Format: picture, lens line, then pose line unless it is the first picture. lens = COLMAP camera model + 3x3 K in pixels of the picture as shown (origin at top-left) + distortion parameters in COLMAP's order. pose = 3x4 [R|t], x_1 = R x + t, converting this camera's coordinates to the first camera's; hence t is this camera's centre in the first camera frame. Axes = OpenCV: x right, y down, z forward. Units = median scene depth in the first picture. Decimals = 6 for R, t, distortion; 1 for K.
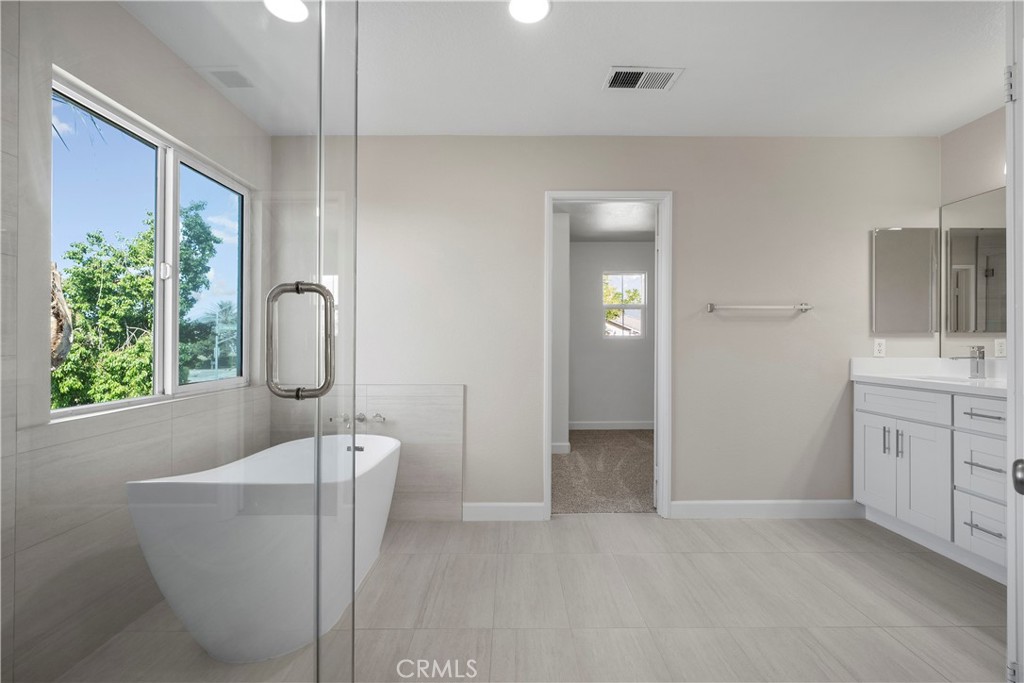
lens RADIAL K [[455.2, 0, 514.5], [0, 455.2, 338.6], [0, 0, 1]] dist [0.005031, 0.001712]
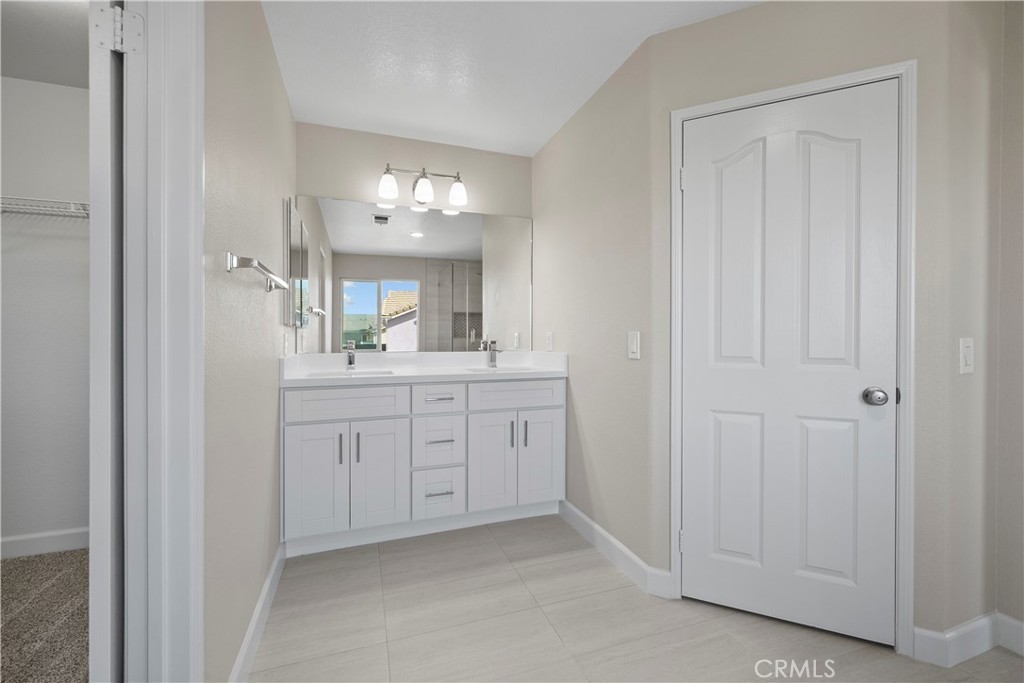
lens RADIAL K [[455.2, 0, 509.5], [0, 455.2, 339.4], [0, 0, 1]] dist [0.005031, 0.001712]
pose [[-0.336613, -0.032315, 0.941088, -0.129188], [-0.015291, 0.999467, 0.028850, -0.020594], [-0.941519, -0.004679, -0.336928, 1.134110]]
